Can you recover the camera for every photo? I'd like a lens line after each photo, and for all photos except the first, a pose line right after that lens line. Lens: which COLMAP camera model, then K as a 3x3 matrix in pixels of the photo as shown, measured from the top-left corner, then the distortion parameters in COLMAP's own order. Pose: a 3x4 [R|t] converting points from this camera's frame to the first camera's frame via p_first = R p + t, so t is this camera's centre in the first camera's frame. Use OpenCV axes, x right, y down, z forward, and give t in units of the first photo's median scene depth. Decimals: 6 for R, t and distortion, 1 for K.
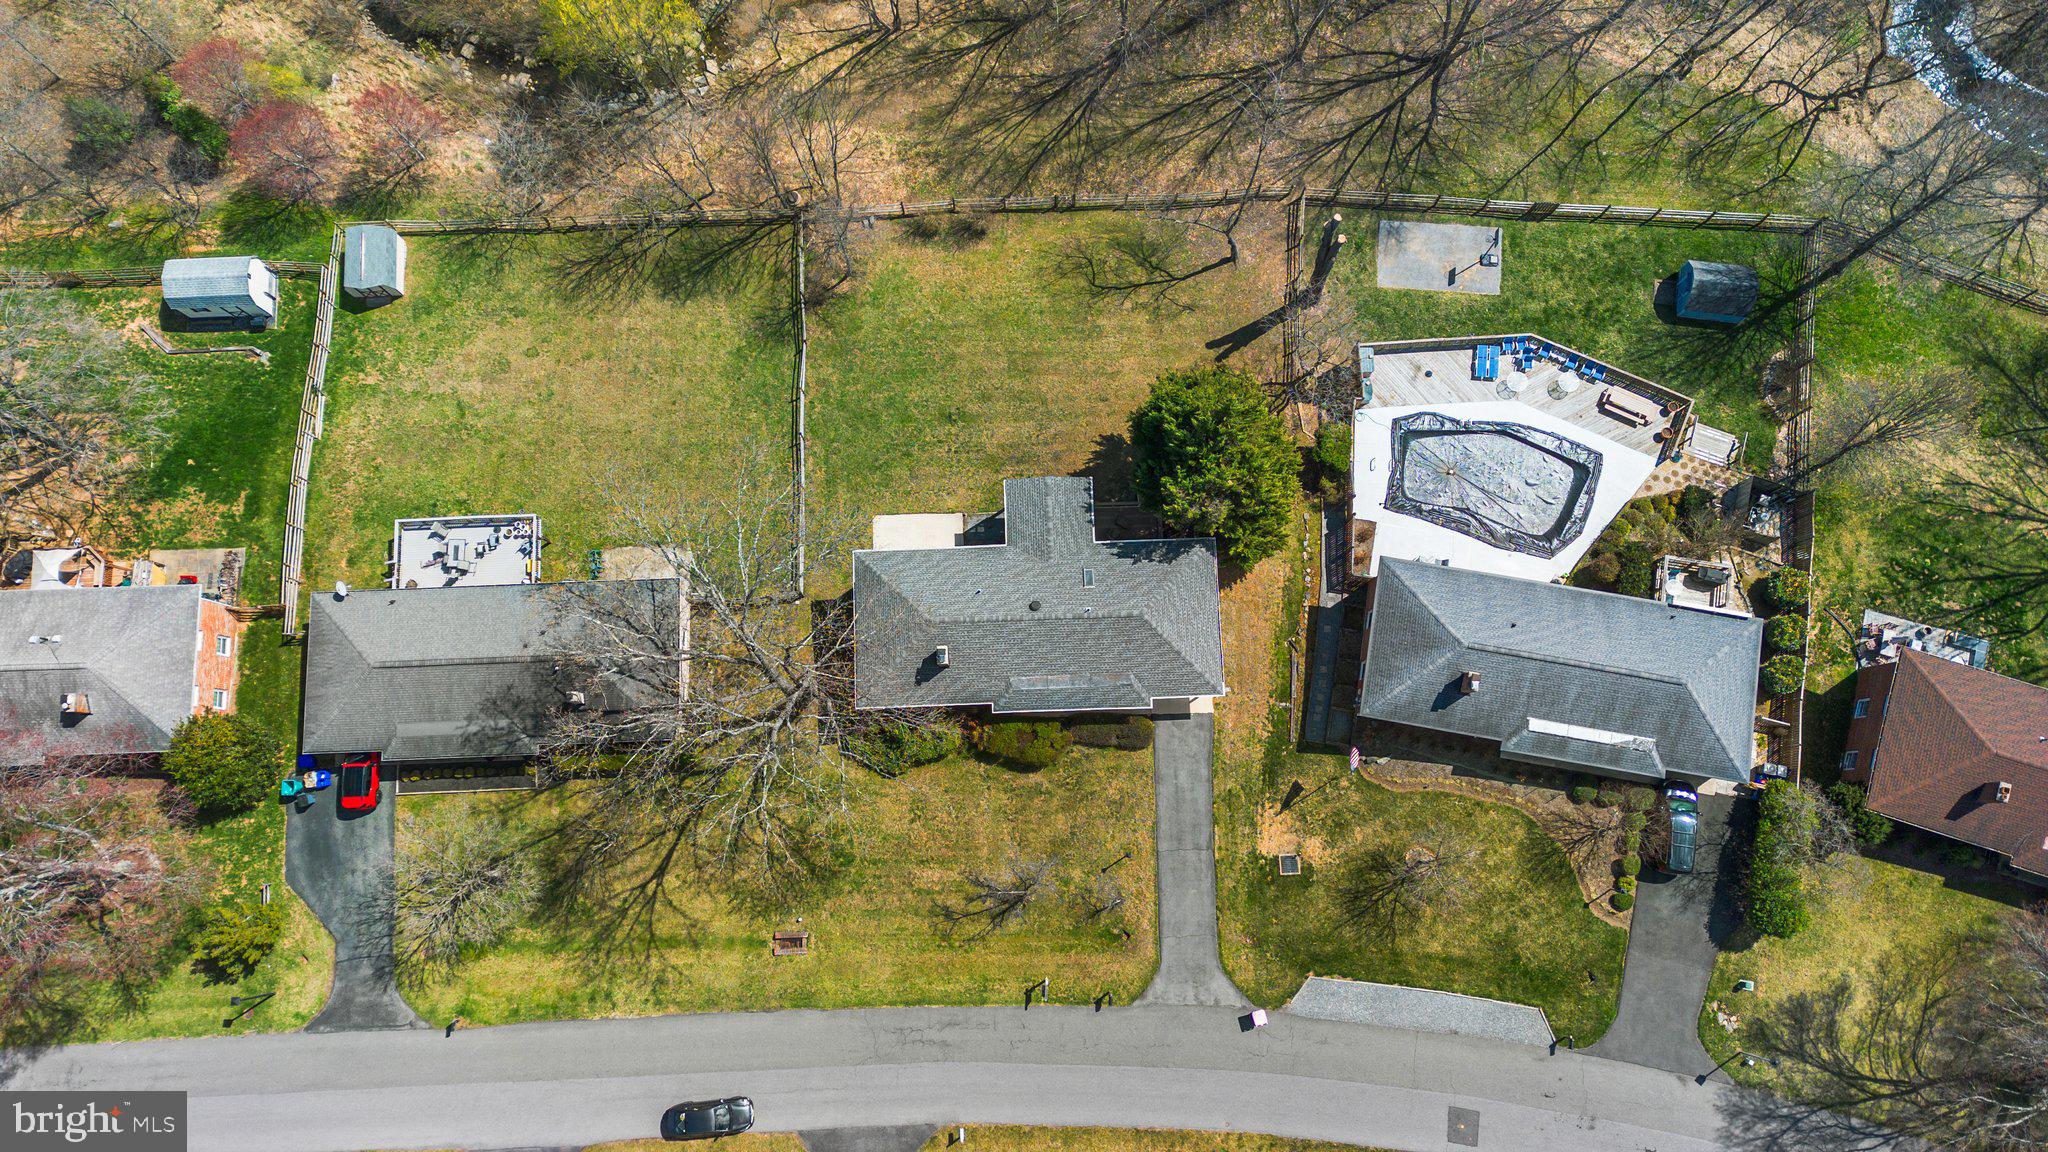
lens RADIAL K [[1421.9, 0, 1005.7], [0, 1421.9, 584.3], [0, 0, 1]] dist [0.082320, -0.098301]
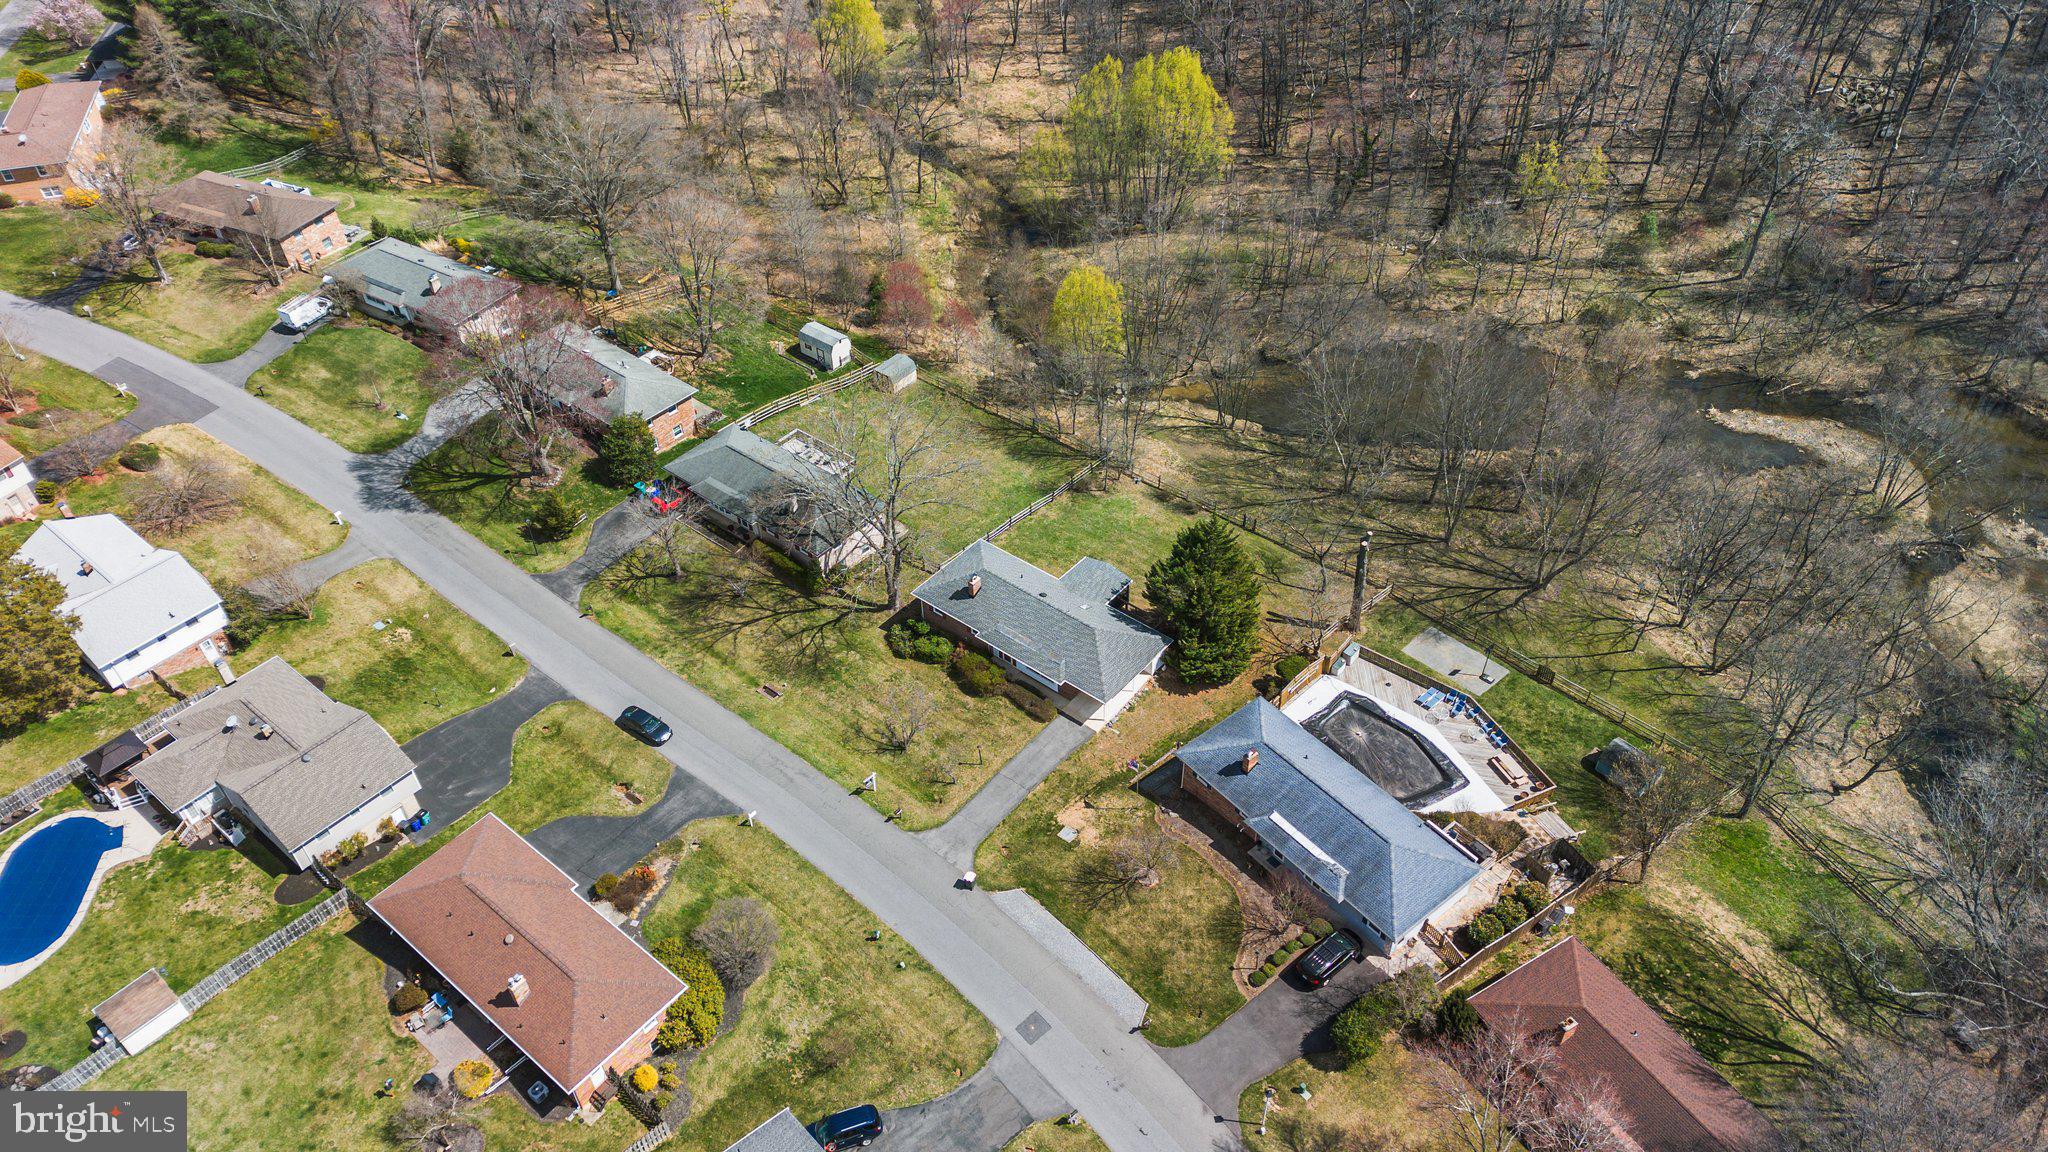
lens RADIAL K [[1421.9, 0, 1005.7], [0, 1421.9, 584.3], [0, 0, 1]] dist [0.082320, -0.098301]
pose [[0.743728, 0.444481, -0.499304, 0.676072], [-0.655786, 0.630000, -0.415986, 0.605184], [0.129664, 0.636817, 0.760034, -0.128034]]
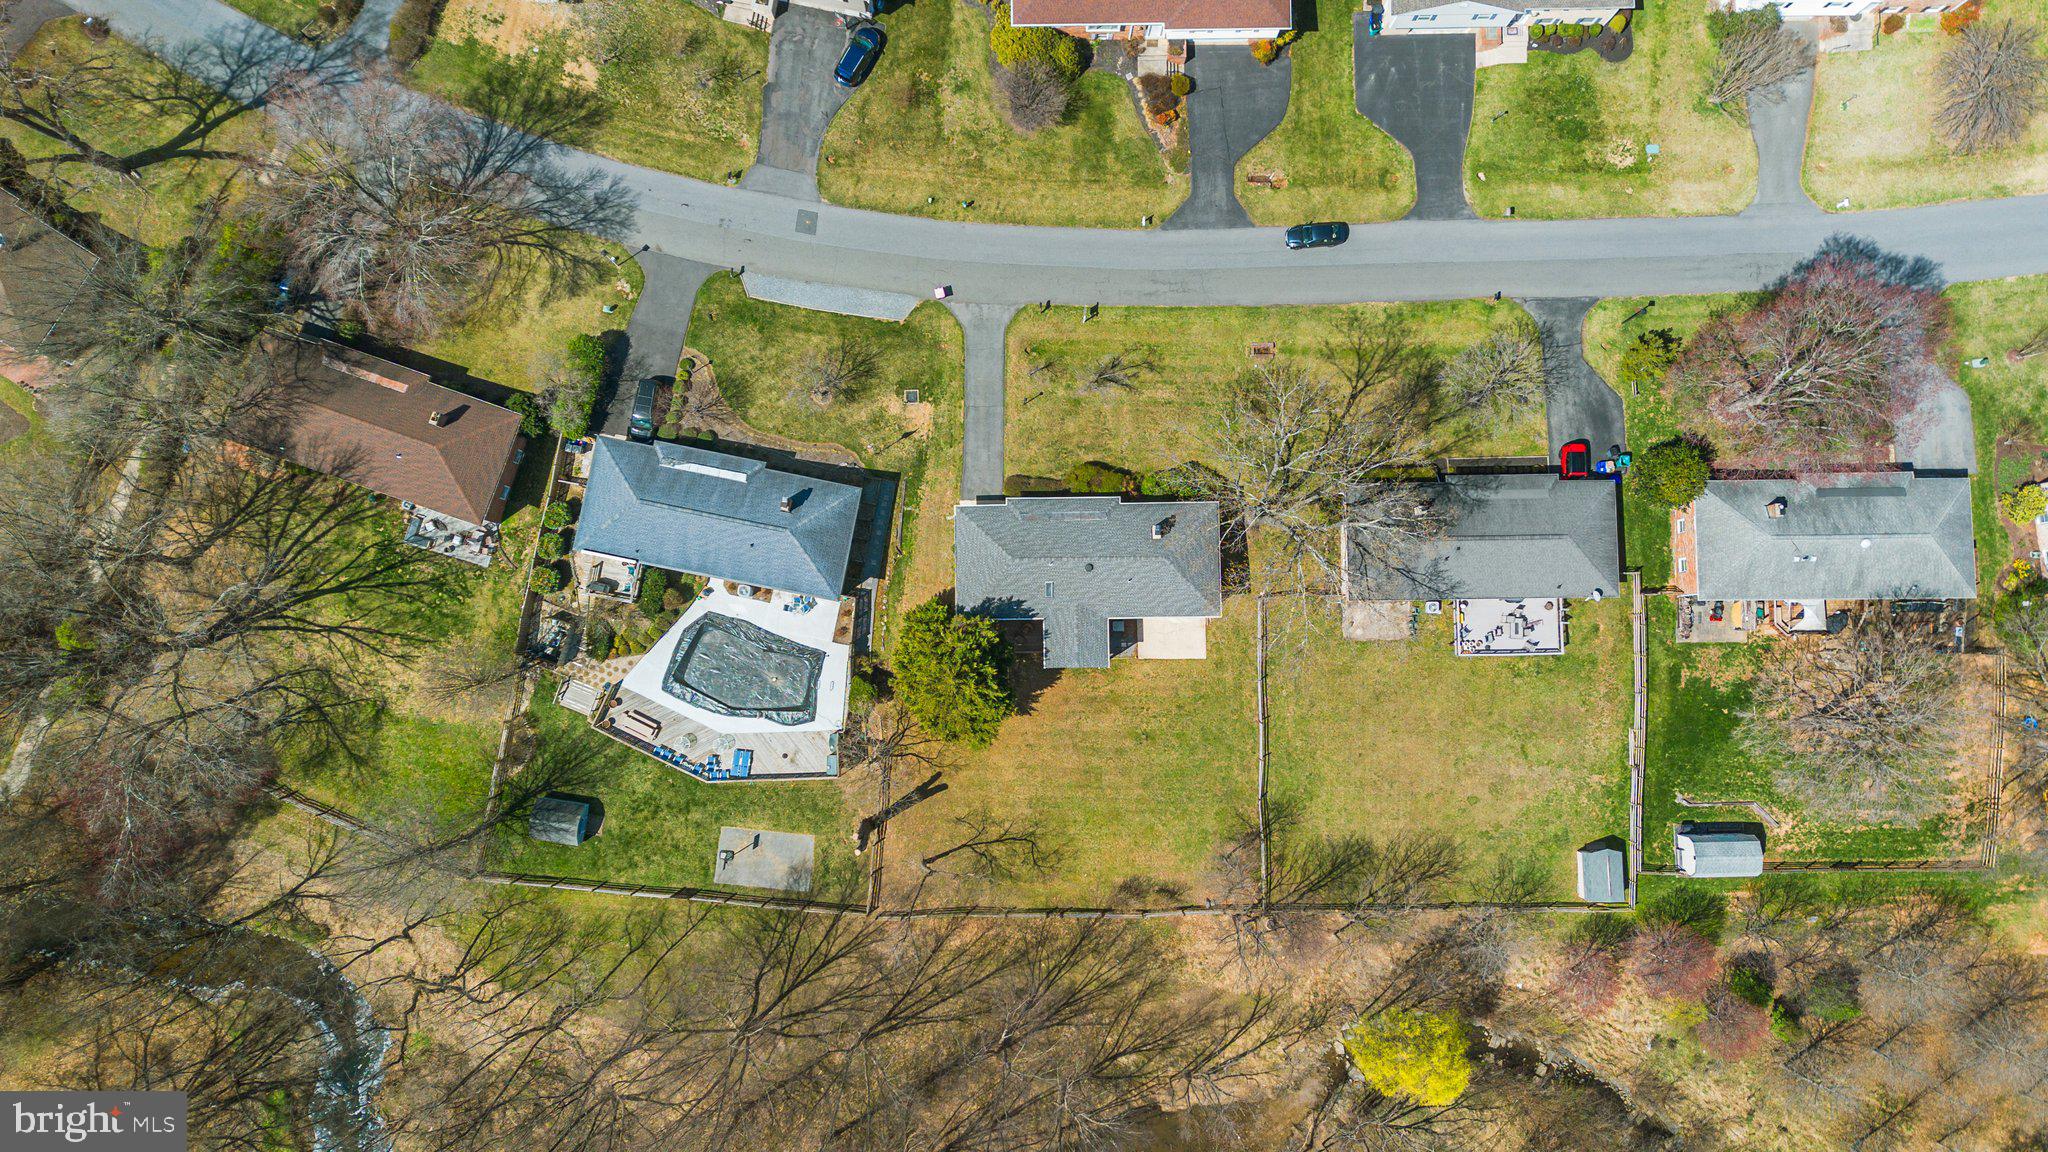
lens RADIAL K [[1428.6, 0, 1024.0], [0, 1428.6, 576.0], [0, 0, 1]] dist [0.105688, -0.199405]
pose [[-0.999706, -0.018599, 0.015526, 0.059027], [0.021746, -0.971356, 0.236631, -0.301850], [0.010680, 0.236899, 0.971476, -0.329283]]
